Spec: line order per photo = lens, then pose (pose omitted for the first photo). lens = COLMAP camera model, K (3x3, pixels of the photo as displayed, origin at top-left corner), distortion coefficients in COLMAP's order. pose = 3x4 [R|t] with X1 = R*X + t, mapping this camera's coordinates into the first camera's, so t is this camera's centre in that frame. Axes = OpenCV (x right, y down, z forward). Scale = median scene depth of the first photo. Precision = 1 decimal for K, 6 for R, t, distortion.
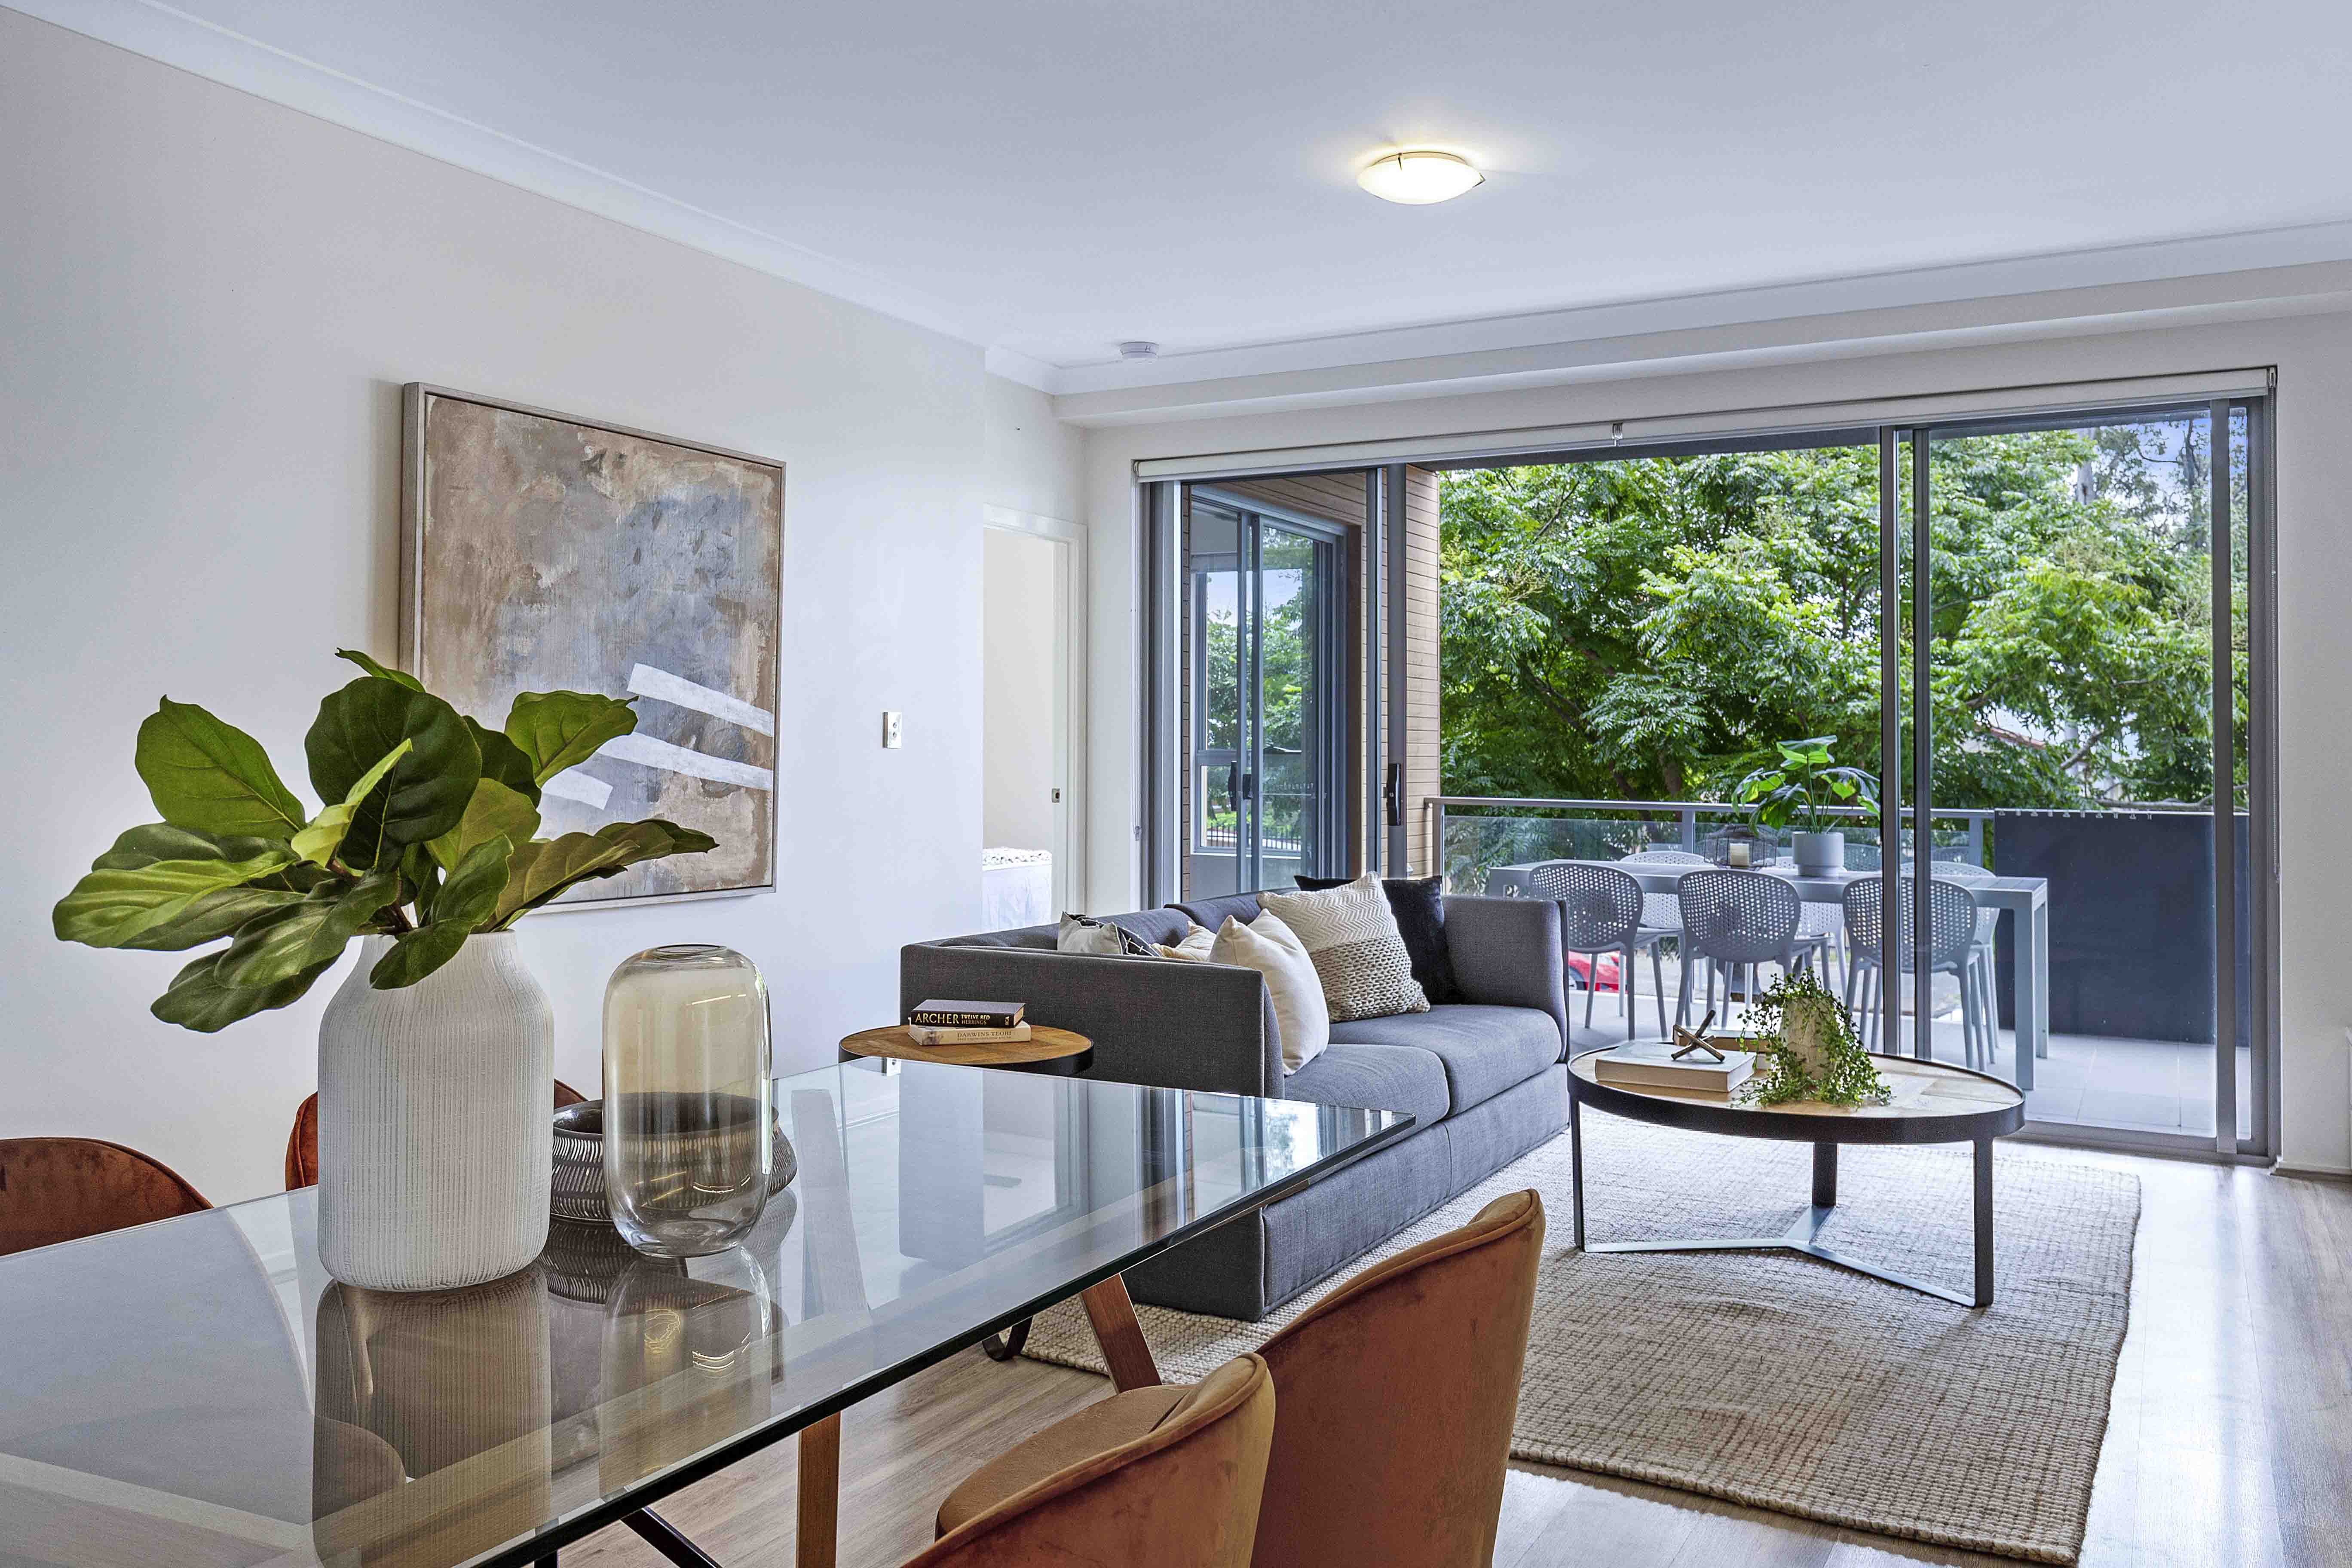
lens RADIAL K [[1823.2, 0, 1223.9], [0, 1823.2, 684.4], [0, 0, 1]] dist [-0.011932, 0.006765]
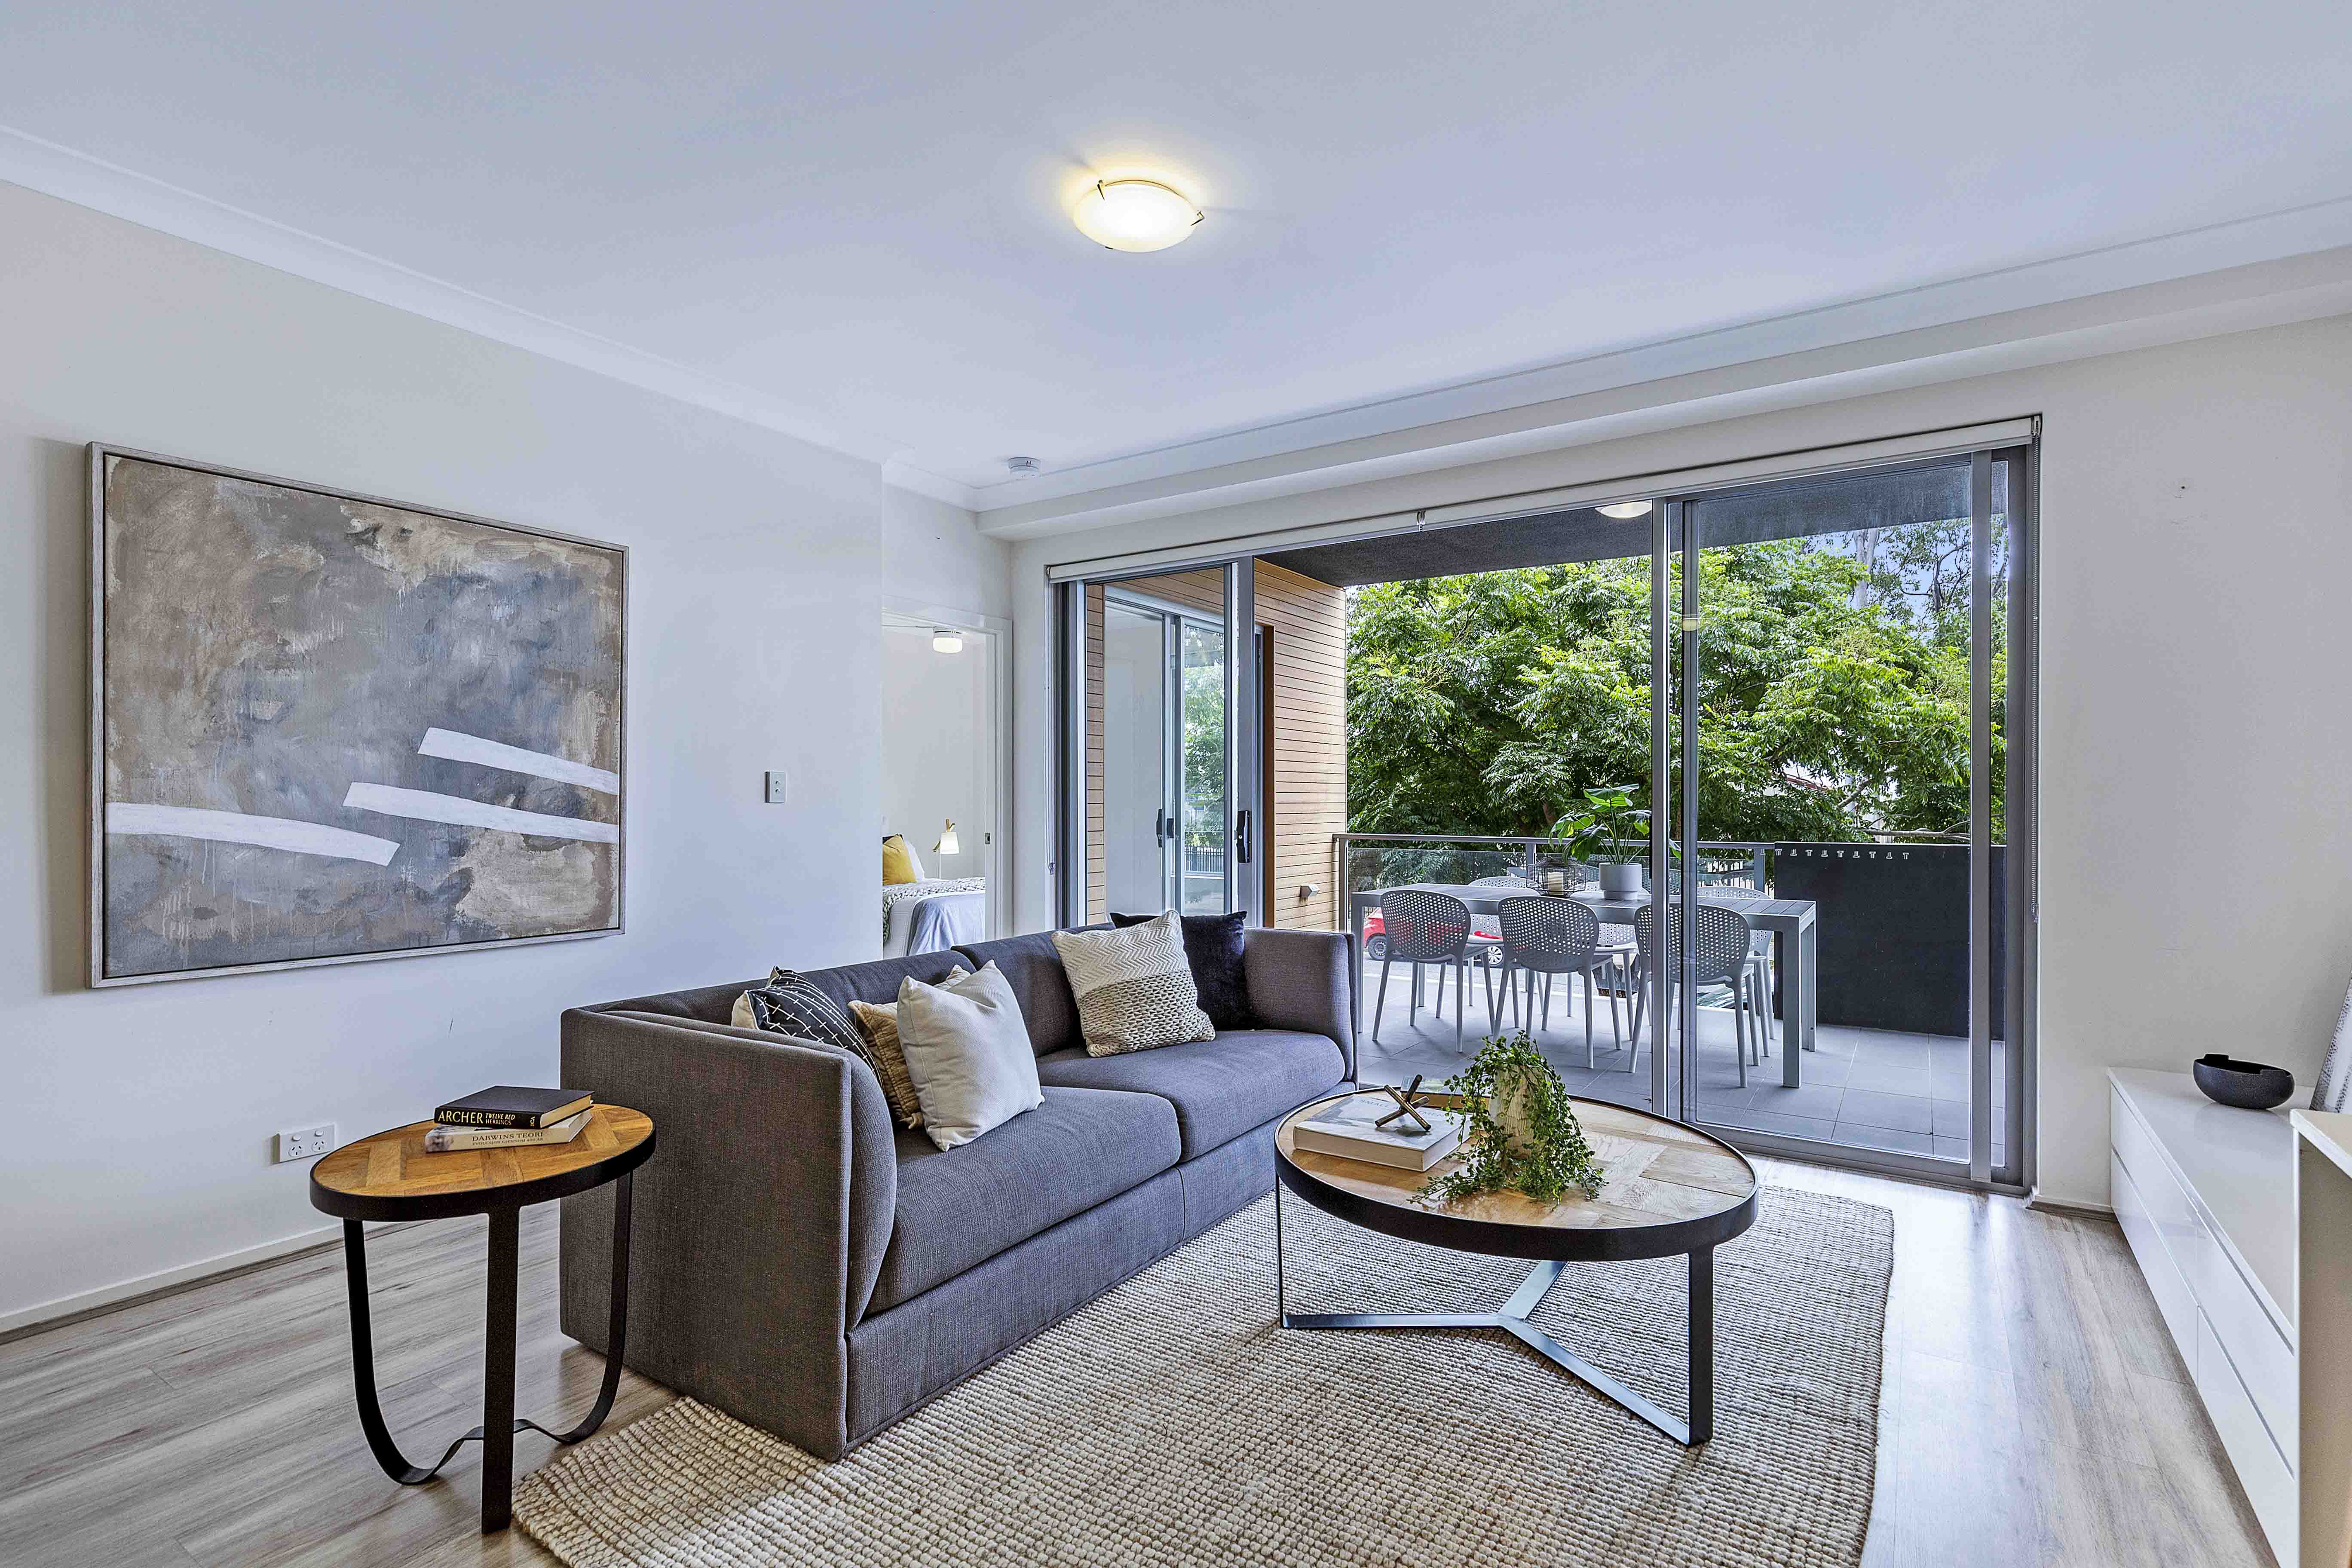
lens RADIAL K [[1168.6, 0, 1201.8], [0, 1168.6, 803.5], [0, 0, 1]] dist [0.002020, -0.001089]
pose [[0.997397, -0.009809, -0.071432, 0.126571], [0.012675, 0.999128, 0.039779, 0.008170], [0.070980, -0.040581, 0.996652, 0.249268]]
